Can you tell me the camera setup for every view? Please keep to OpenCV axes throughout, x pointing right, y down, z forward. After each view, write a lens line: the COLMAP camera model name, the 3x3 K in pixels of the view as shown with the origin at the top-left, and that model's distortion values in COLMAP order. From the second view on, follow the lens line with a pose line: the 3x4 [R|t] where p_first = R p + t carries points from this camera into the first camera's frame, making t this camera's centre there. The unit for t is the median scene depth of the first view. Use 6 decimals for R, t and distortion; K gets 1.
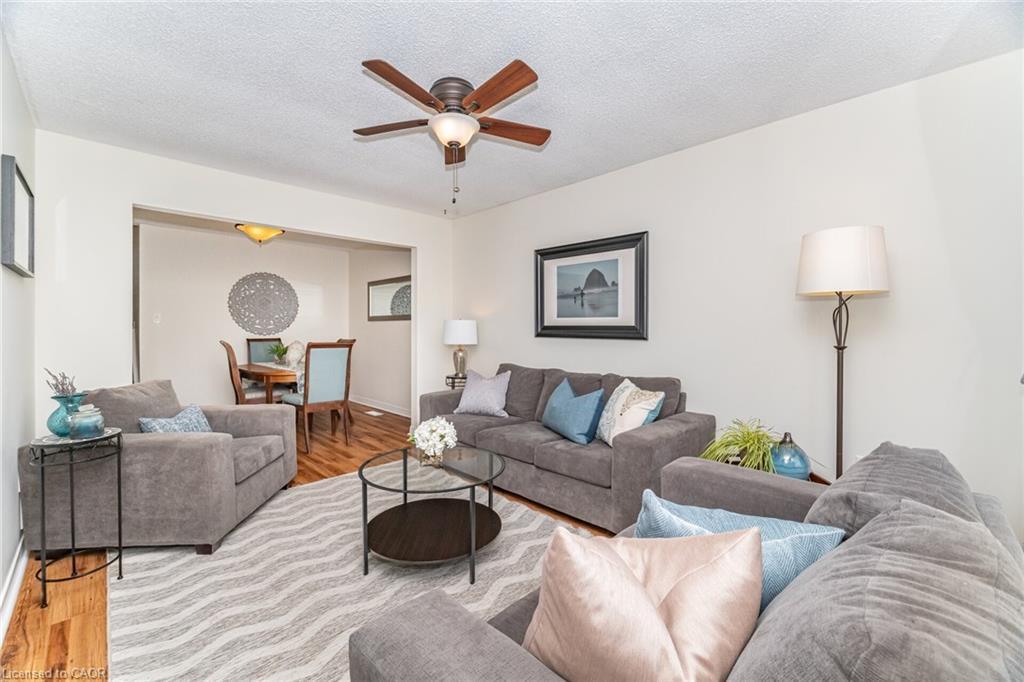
lens RADIAL K [[422.0, 0, 509.2], [0, 422.0, 326.8], [0, 0, 1]] dist [-0.000202, 0.000046]
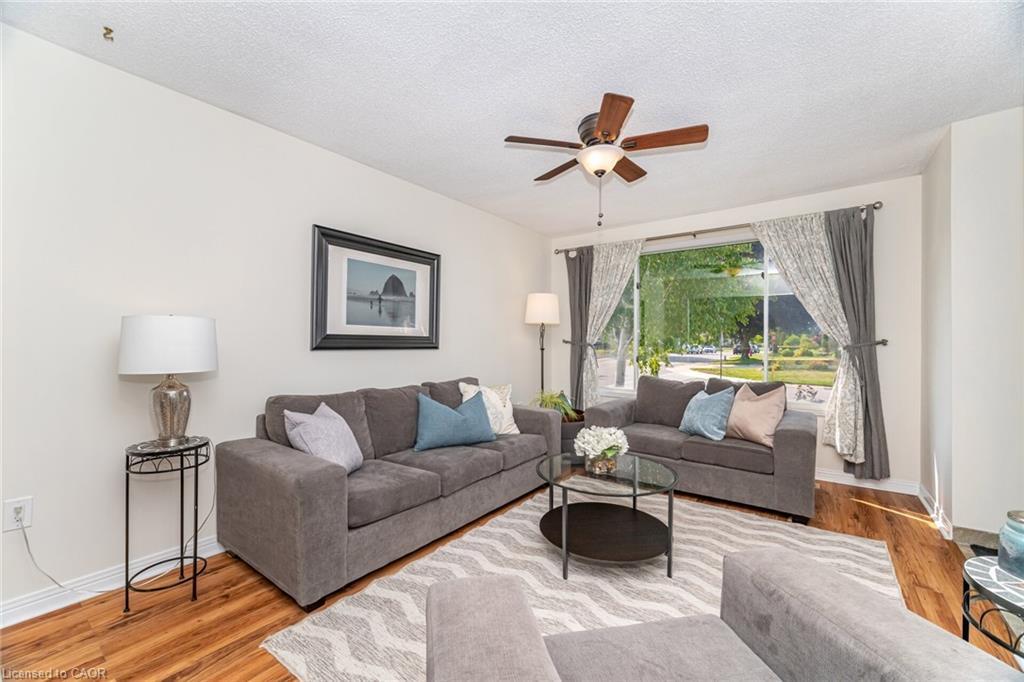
lens RADIAL K [[413.5, 0, 508.3], [0, 413.5, 336.9], [0, 0, 1]] dist [0.000277, -0.000013]
pose [[-0.162395, 0.008470, 0.986690, -0.744799], [-0.009849, 0.999899, -0.010204, 0.006517], [-0.986677, -0.011375, -0.162295, 0.907155]]
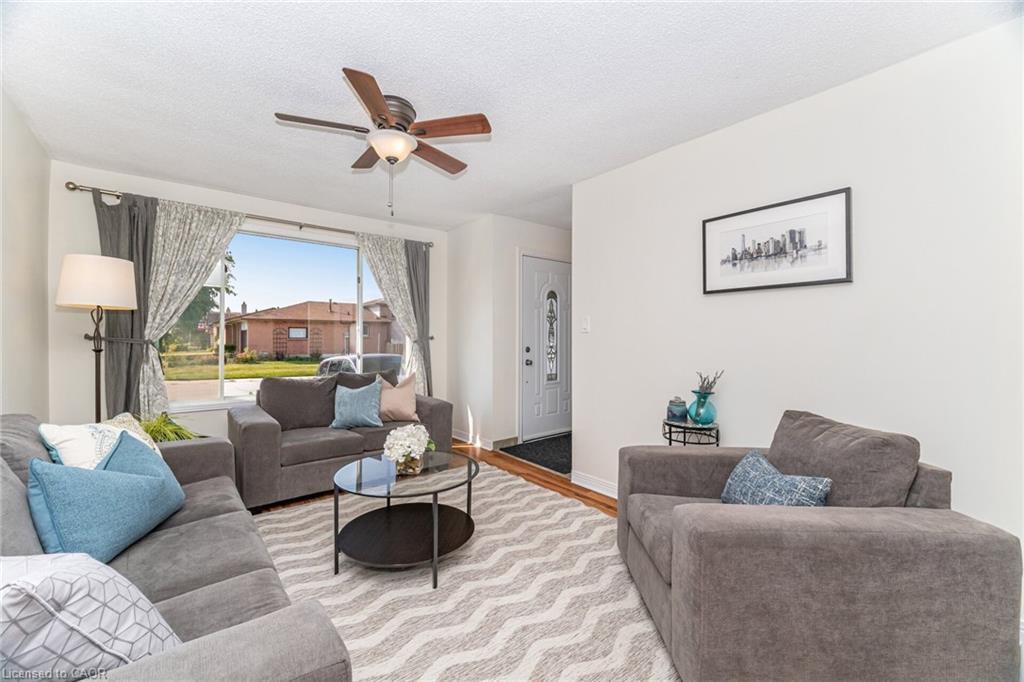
lens RADIAL K [[413.5, 0, 508.3], [0, 413.5, 336.9], [0, 0, 1]] dist [0.000277, -0.000013]
pose [[-0.996528, -0.003064, 0.083203, -0.327278], [-0.003663, 0.999969, -0.007040, 0.005955], [-0.083179, -0.007320, -0.996508, 1.275567]]
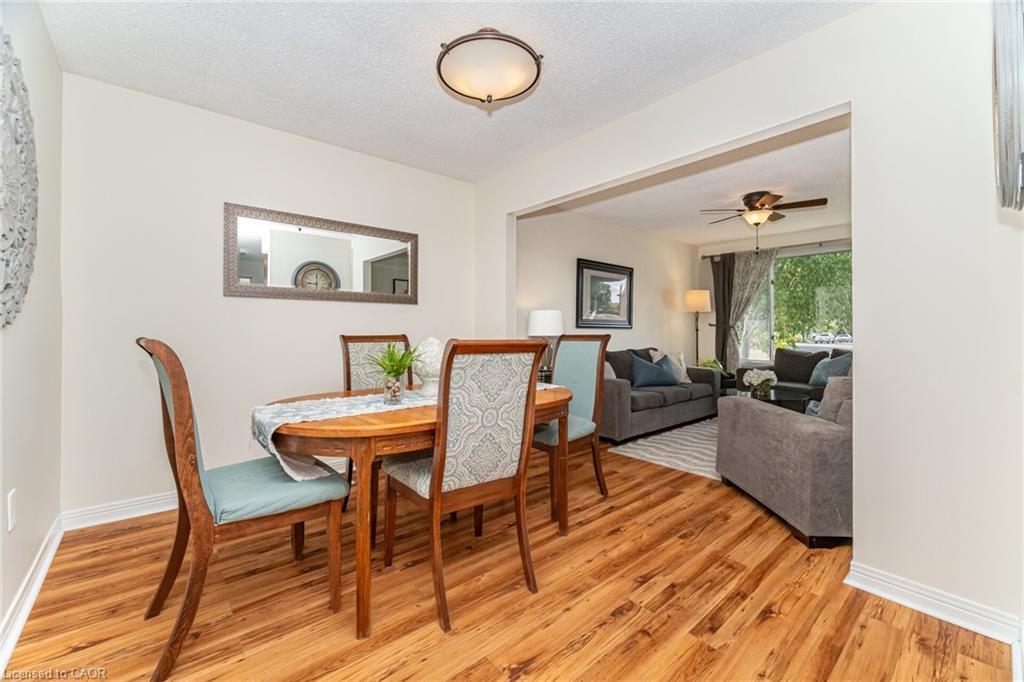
lens RADIAL K [[422.0, 0, 509.2], [0, 422.0, 326.8], [0, 0, 1]] dist [-0.000202, 0.000046]
pose [[0.056062, 0.007763, 0.998397, -1.344953], [-0.006013, 0.999954, -0.007437, 0.034298], [-0.998409, -0.005586, 0.056107, 1.291324]]
